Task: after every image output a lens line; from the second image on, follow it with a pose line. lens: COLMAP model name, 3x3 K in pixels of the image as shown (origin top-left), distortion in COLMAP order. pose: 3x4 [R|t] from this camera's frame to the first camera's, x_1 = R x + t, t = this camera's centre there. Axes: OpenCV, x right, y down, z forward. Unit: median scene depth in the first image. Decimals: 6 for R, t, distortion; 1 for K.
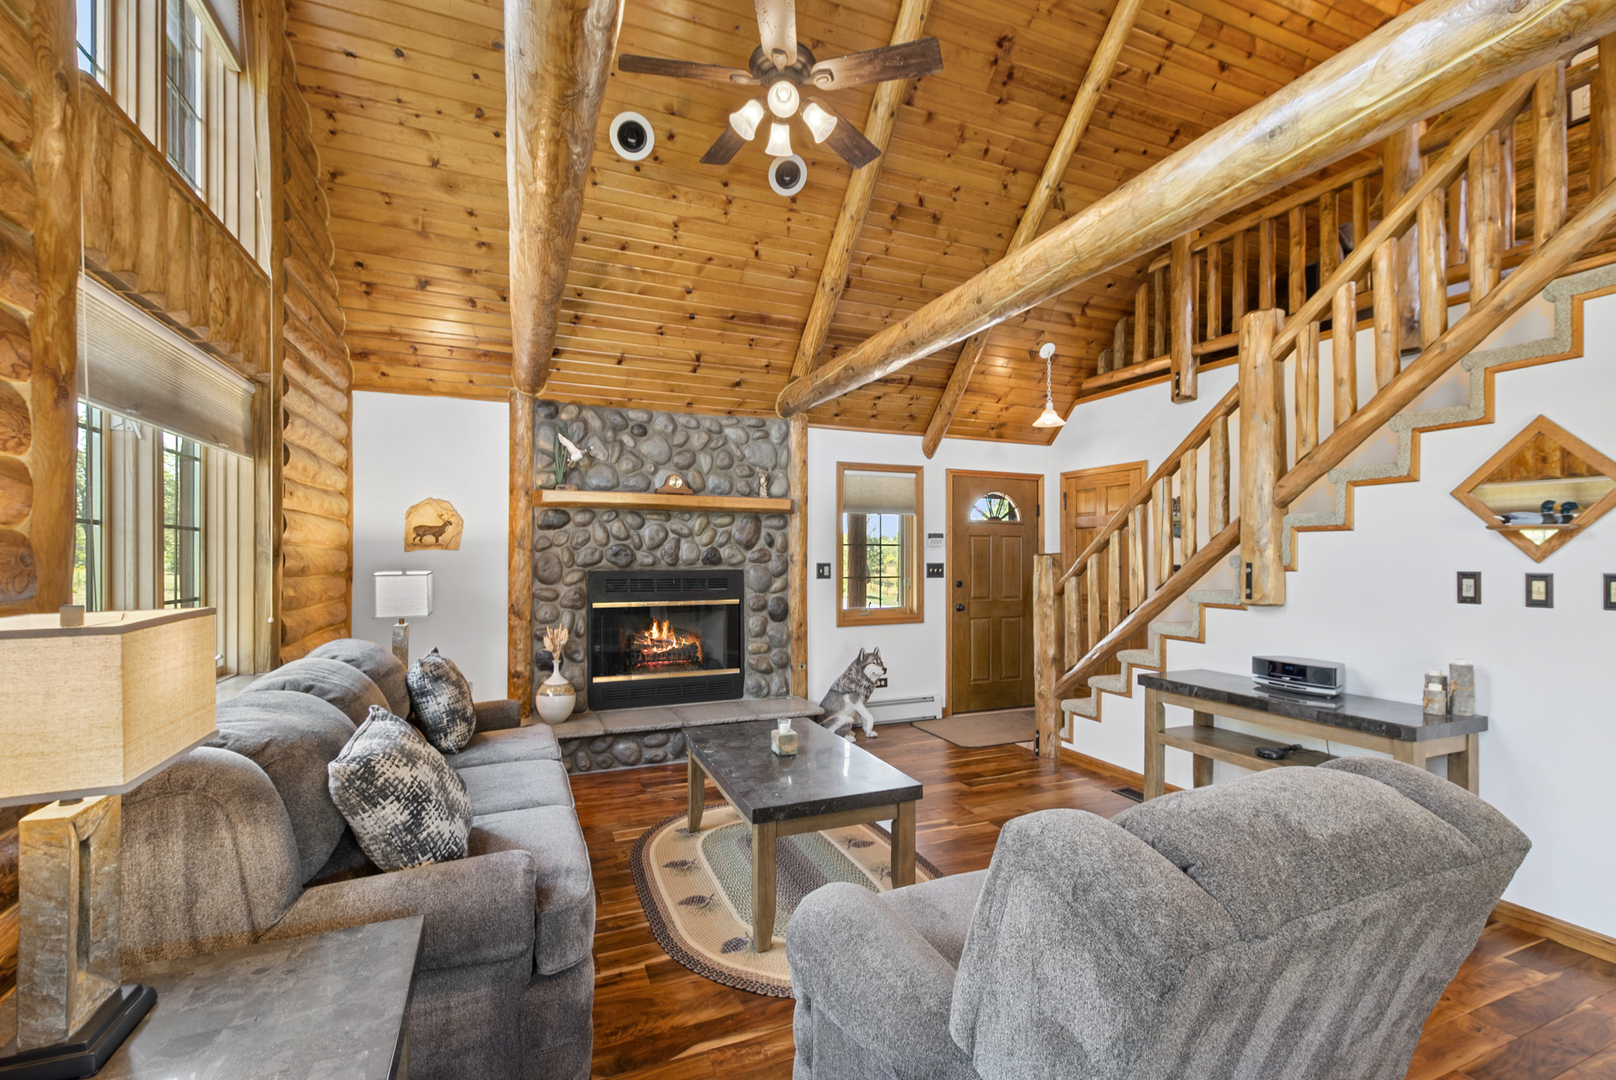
lens RADIAL K [[720.8, 0, 812.2], [0, 720.8, 551.9], [0, 0, 1]] dist [0.000318, -0.000491]
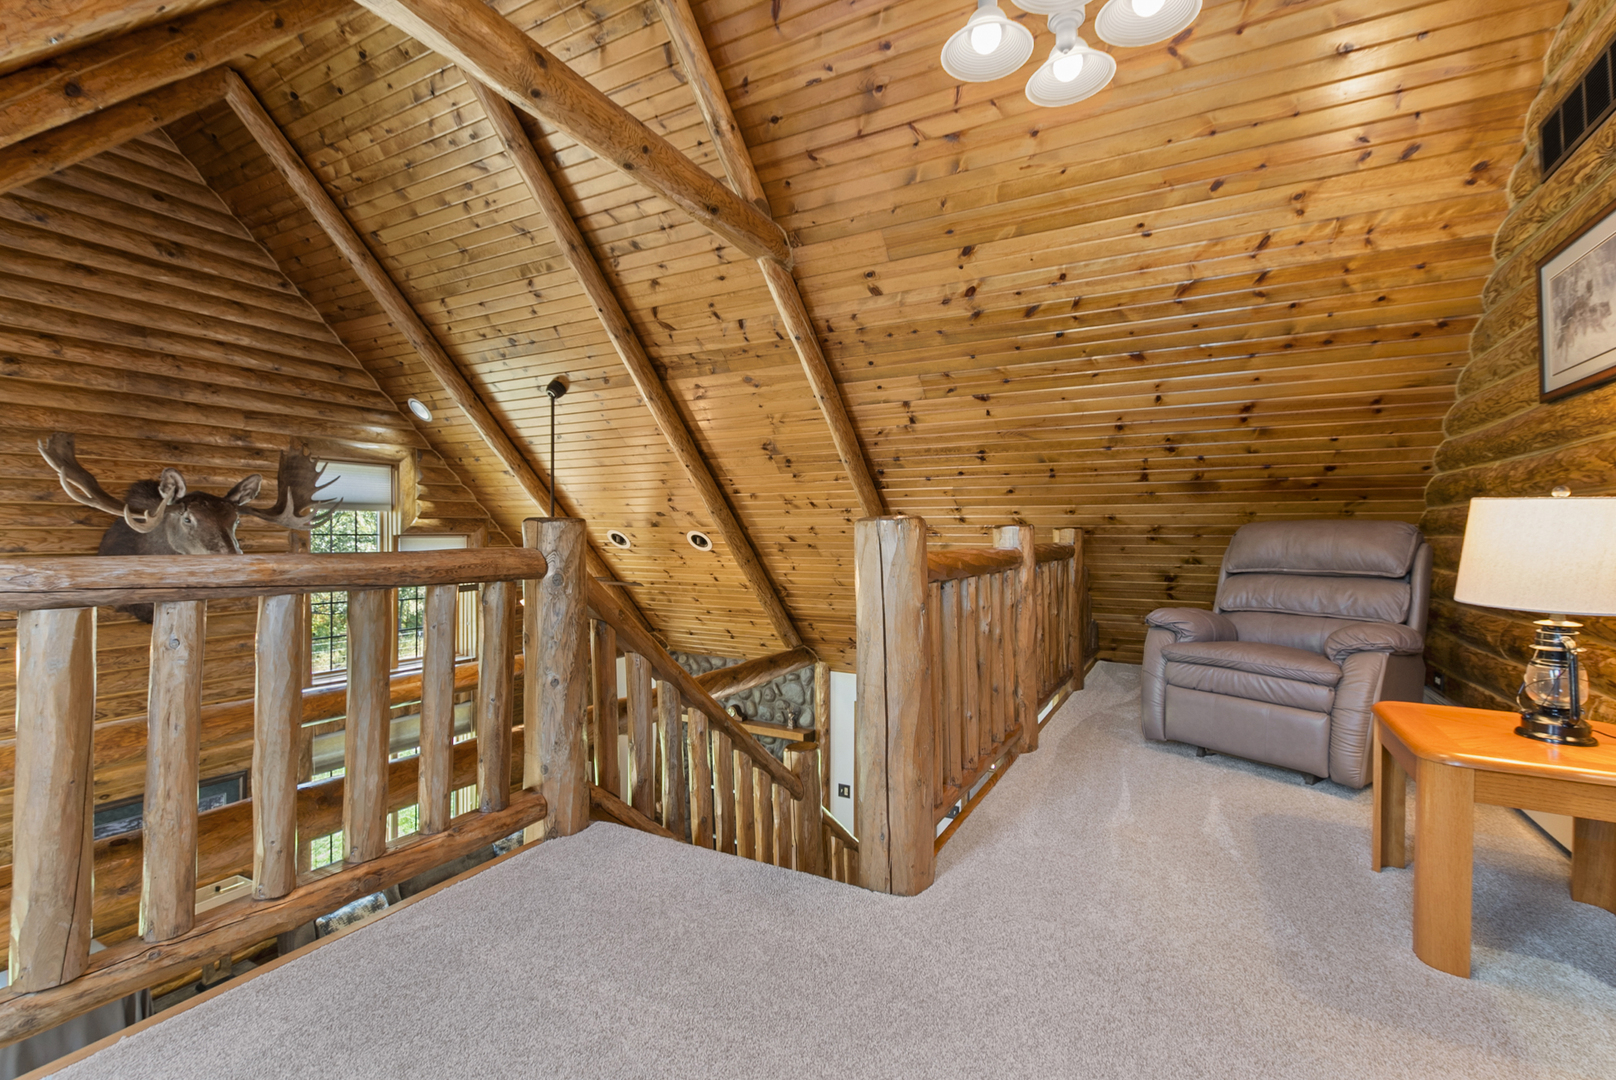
lens RADIAL K [[720.8, 0, 810.9], [0, 720.8, 536.4], [0, 0, 1]] dist [0.000318, -0.000491]
pose [[0.630108, -0.001718, -0.776506, 0.961423], [0.007867, 0.999960, 0.004171, -0.424356], [0.776468, -0.008737, 0.630097, 0.215314]]
